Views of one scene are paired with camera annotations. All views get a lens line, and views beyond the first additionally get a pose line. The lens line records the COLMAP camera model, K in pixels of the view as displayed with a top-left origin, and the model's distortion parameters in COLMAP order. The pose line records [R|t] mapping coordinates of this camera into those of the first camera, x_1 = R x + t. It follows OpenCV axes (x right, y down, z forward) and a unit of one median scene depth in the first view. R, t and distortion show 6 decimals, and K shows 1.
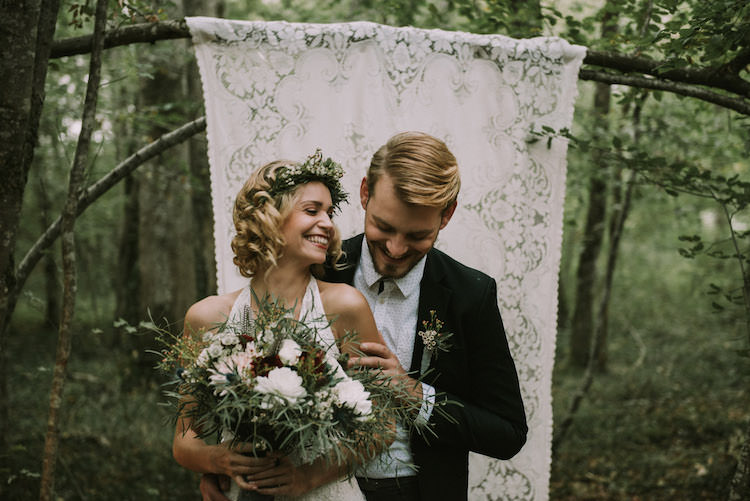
lens RADIAL K [[1406.7, 0, 376.0], [0, 1406.7, 251.0], [0, 0, 1]] dist [-0.073732, 0.000000]
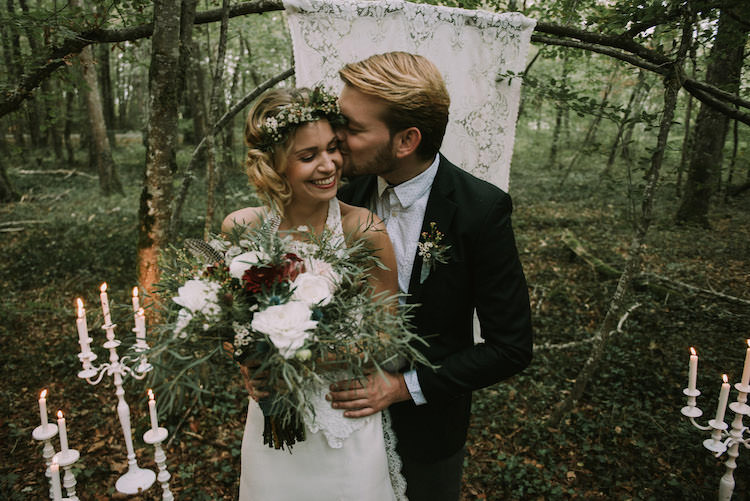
lens RADIAL K [[519.3, 0, 355.7], [0, 519.3, 247.2], [0, 0, 1]] dist [-0.066485, -0.001694]
pose [[0.996672, 0.029572, -0.075960, -0.001405], [-0.012624, 0.976626, 0.214575, -0.016277], [0.080530, -0.212902, 0.973749, 0.383176]]
